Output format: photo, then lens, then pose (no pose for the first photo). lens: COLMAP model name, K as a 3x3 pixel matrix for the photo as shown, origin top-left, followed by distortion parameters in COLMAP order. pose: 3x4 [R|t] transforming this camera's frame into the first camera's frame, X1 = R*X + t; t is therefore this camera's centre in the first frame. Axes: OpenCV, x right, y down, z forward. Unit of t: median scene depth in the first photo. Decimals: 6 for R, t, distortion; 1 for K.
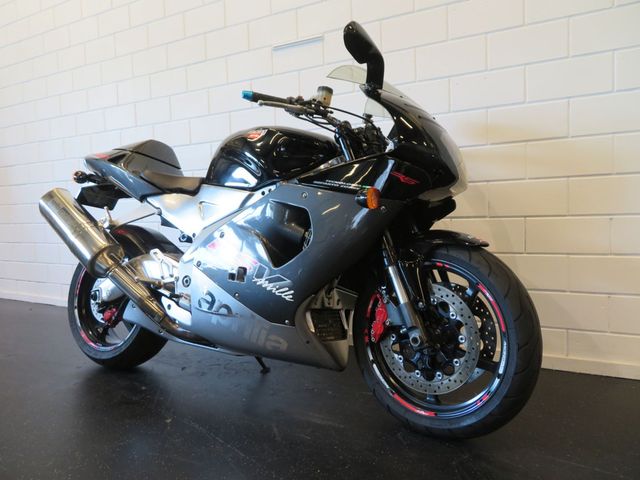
lens RADIAL K [[459.7, 0, 314.9], [0, 459.7, 246.7], [0, 0, 1]] dist [-0.000040, 0.000259]
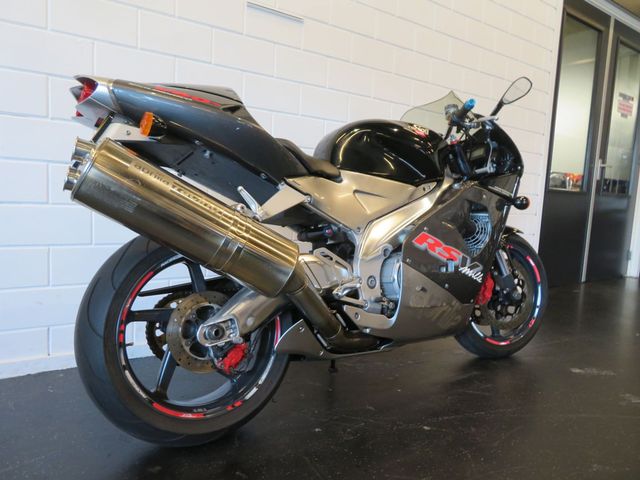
lens RADIAL K [[459.7, 0, 324.7], [0, 459.7, 240.1], [0, 0, 1]] dist [-0.000040, 0.000259]
pose [[0.427314, -0.040627, 0.903190, -1.307861], [0.012701, 0.999161, 0.038935, -0.047791], [-0.904014, -0.005166, 0.427471, 0.829818]]
